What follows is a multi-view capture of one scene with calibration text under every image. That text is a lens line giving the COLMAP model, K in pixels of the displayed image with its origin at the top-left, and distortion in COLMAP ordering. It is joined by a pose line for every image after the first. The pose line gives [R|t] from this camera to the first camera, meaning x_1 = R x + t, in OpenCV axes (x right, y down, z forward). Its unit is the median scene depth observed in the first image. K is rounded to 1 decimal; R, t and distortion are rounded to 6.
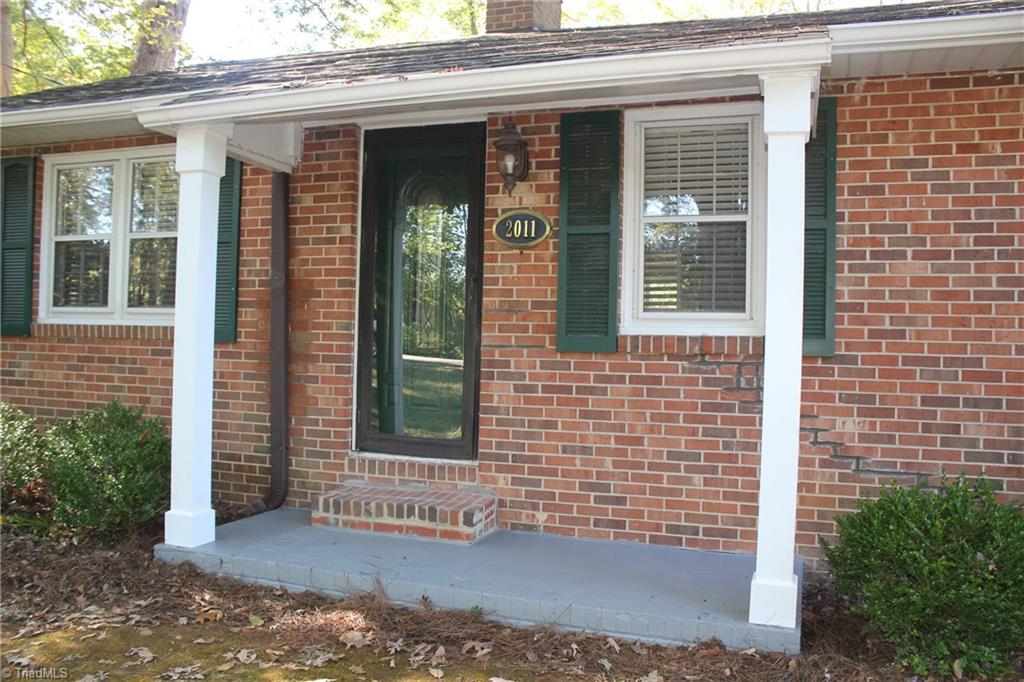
lens RADIAL K [[841.2, 0, 516.3], [0, 841.2, 342.2], [0, 0, 1]] dist [-0.145965, 0.103383]
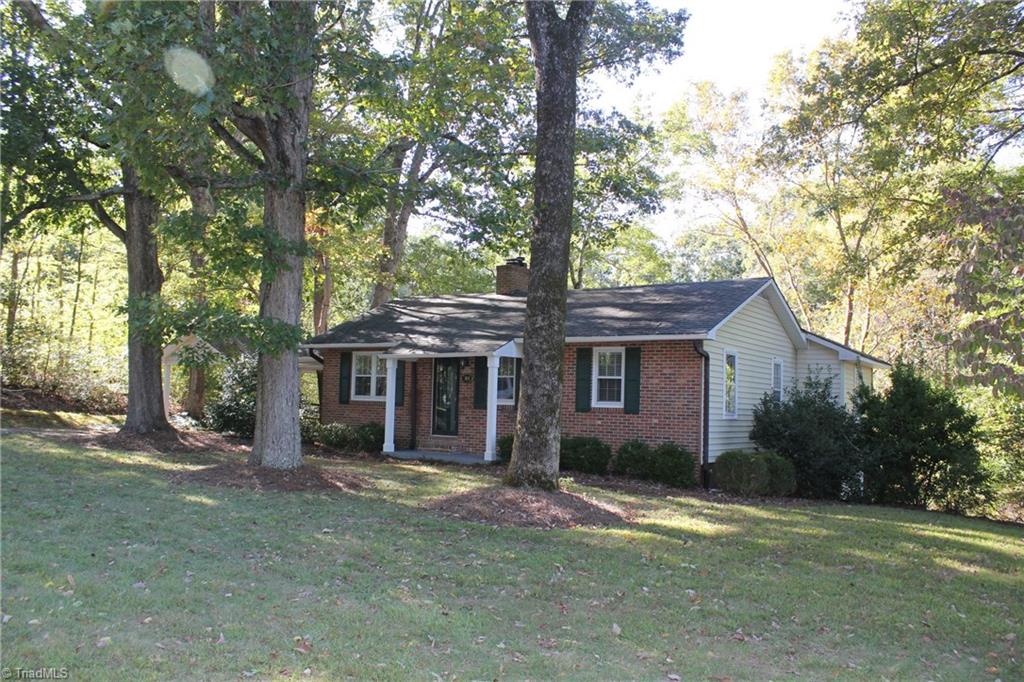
lens RADIAL K [[841.2, 0, 516.3], [0, 841.2, 342.2], [0, 0, 1]] dist [-0.145965, 0.103383]
pose [[0.963862, -0.014550, -0.266006, 1.315420], [-0.007636, 0.996588, -0.082183, 0.023205], [0.266294, 0.081244, 0.960462, -2.849317]]
